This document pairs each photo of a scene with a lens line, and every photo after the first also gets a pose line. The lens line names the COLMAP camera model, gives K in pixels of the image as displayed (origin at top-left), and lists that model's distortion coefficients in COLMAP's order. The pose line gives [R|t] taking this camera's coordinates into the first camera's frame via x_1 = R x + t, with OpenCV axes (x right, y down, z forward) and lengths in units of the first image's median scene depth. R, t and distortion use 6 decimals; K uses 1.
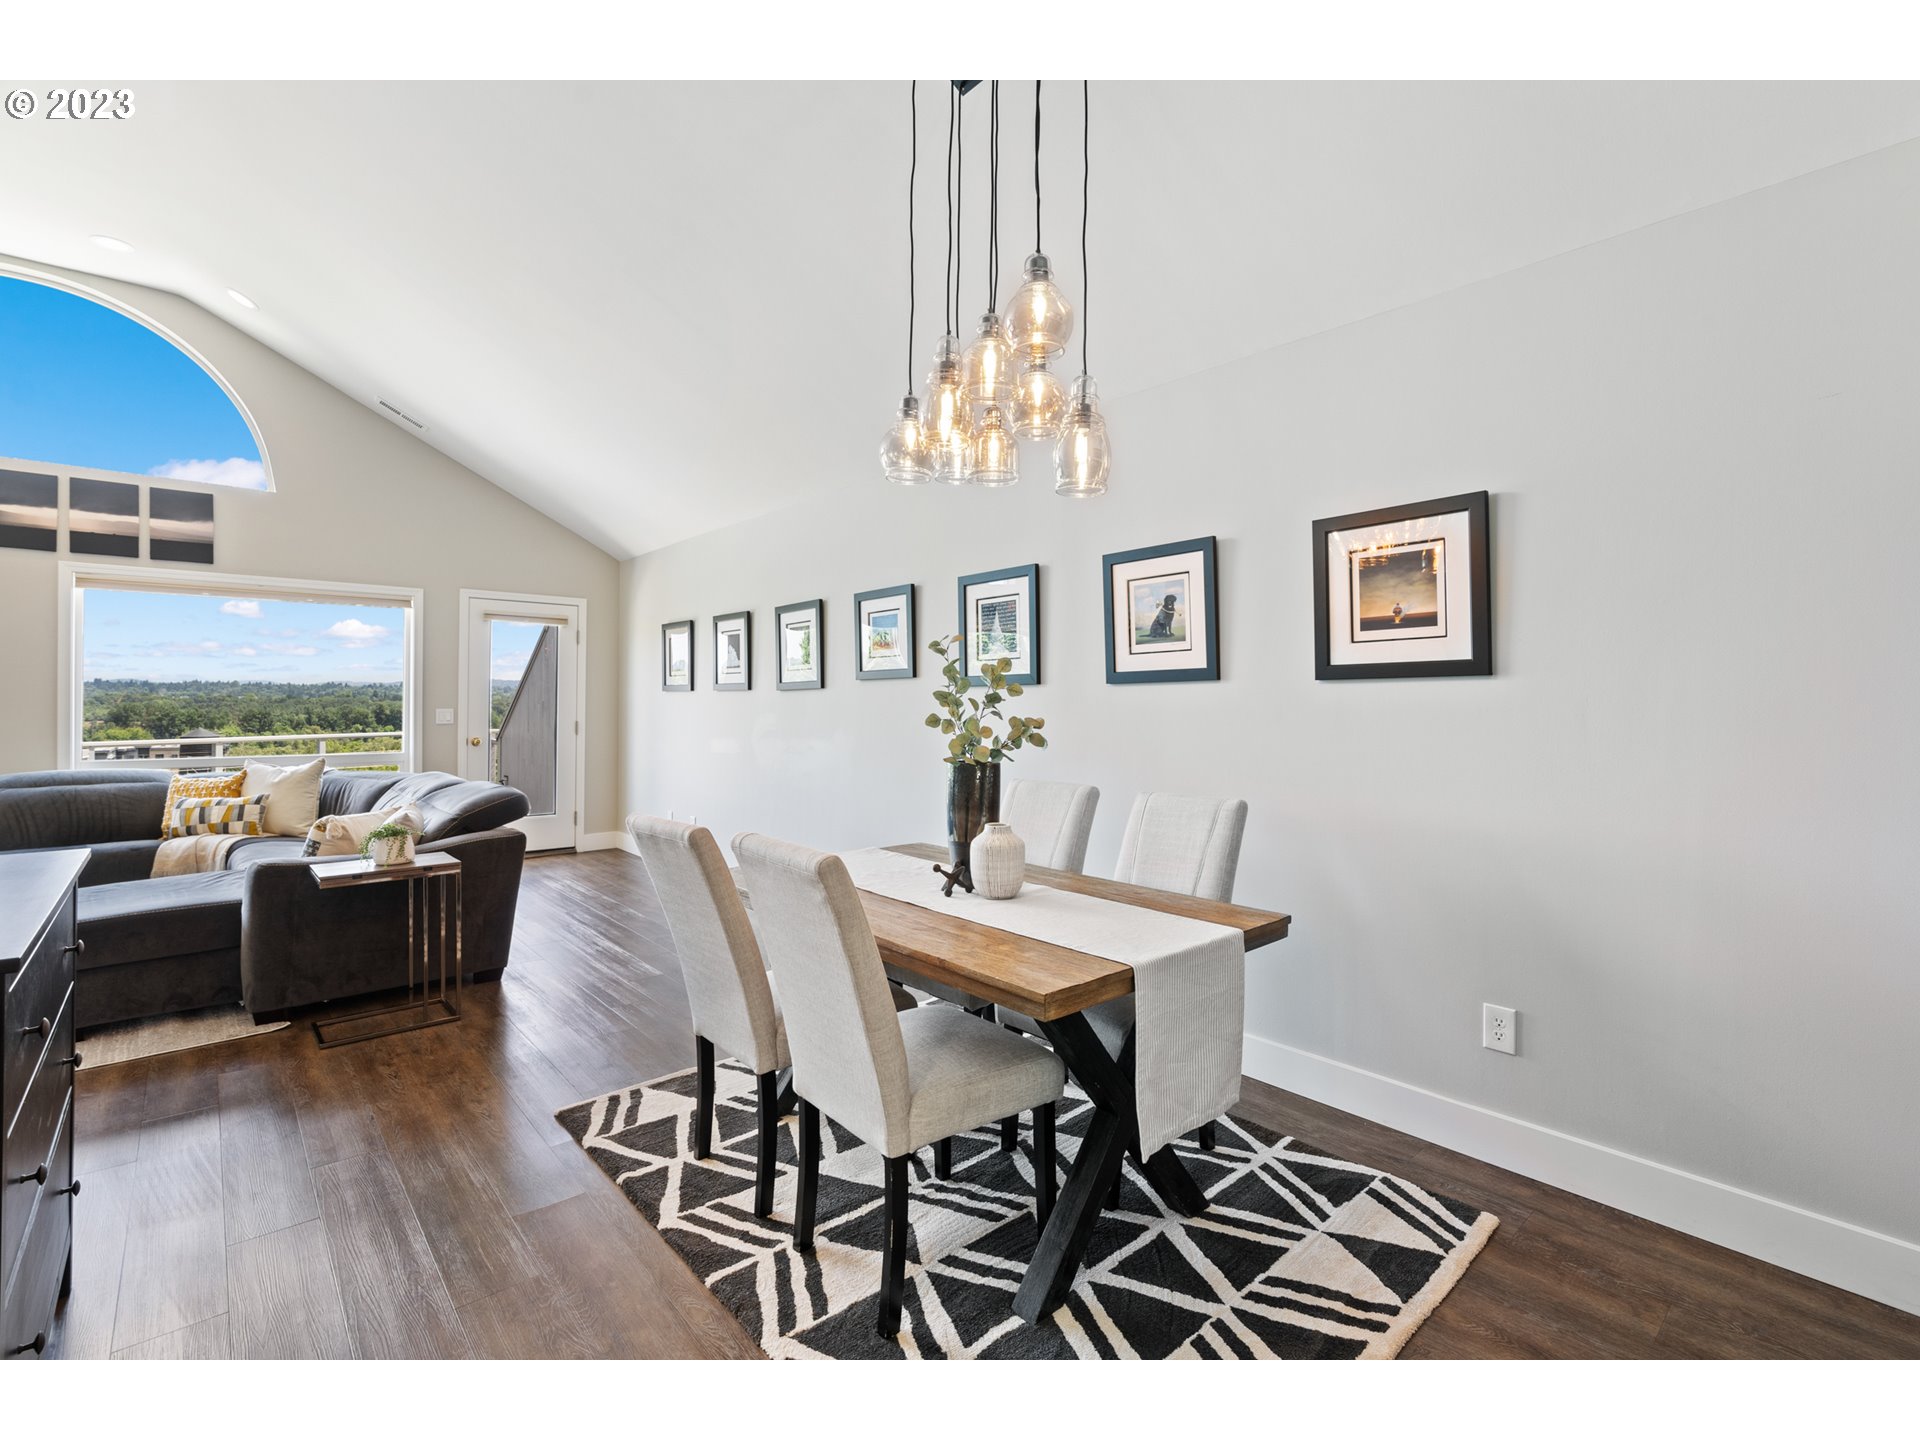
lens RADIAL K [[874.3, 0, 967.0], [0, 874.3, 699.9], [0, 0, 1]] dist [-0.010152, 0.005075]
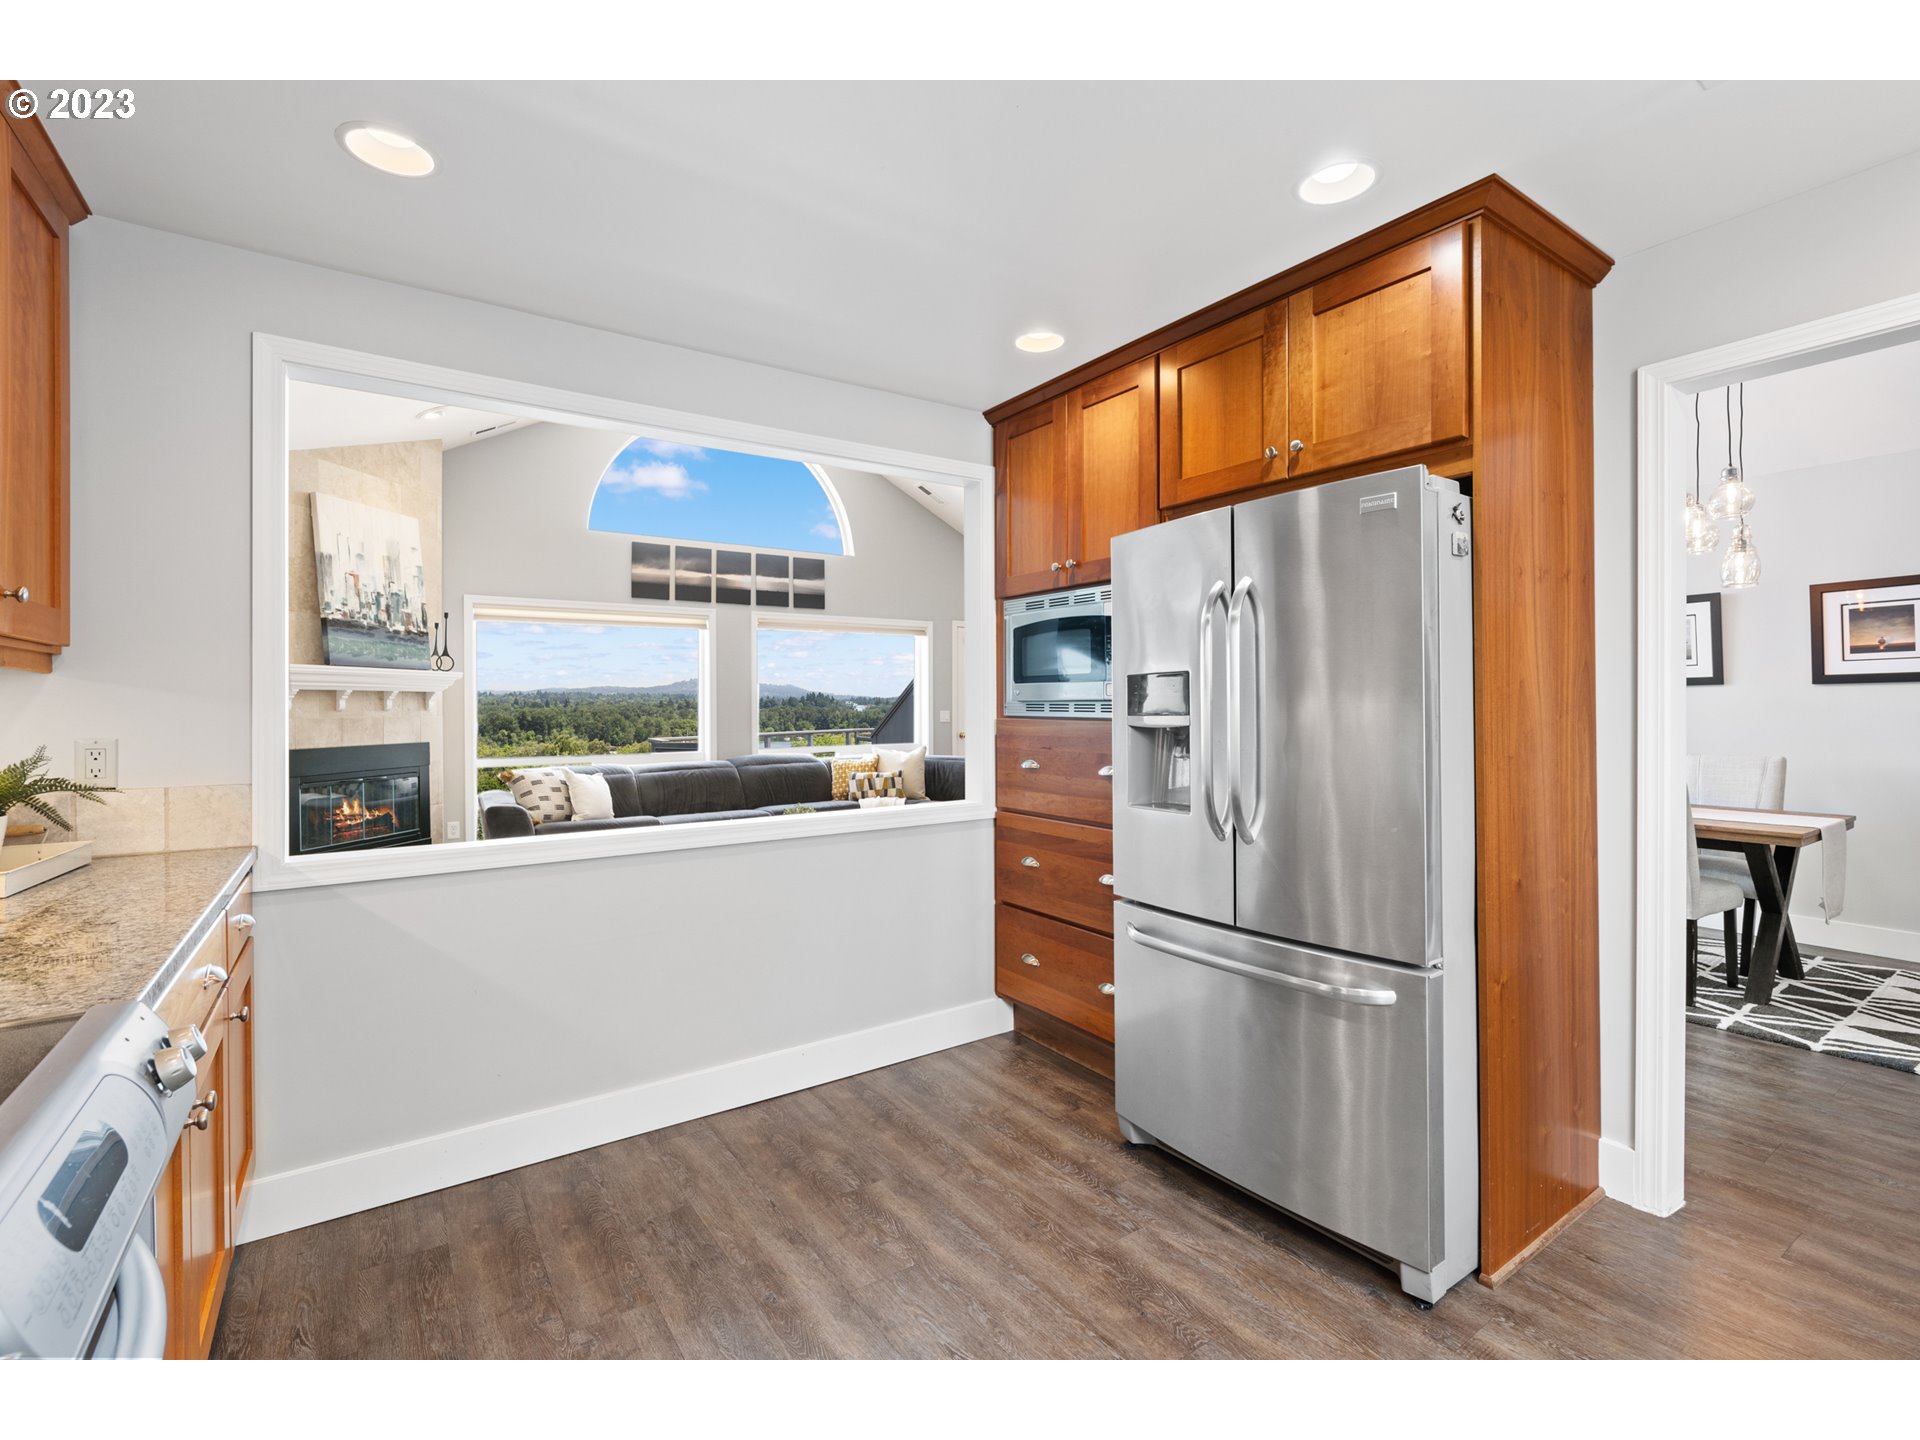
lens RADIAL K [[874.3, 0, 967.0], [0, 874.3, 699.9], [0, 0, 1]] dist [-0.010152, 0.005075]
pose [[0.993239, -0.010973, -0.115569, -0.539980], [0.010741, 0.999939, -0.002630, -0.003256], [0.115591, 0.001371, 0.993296, -0.434002]]
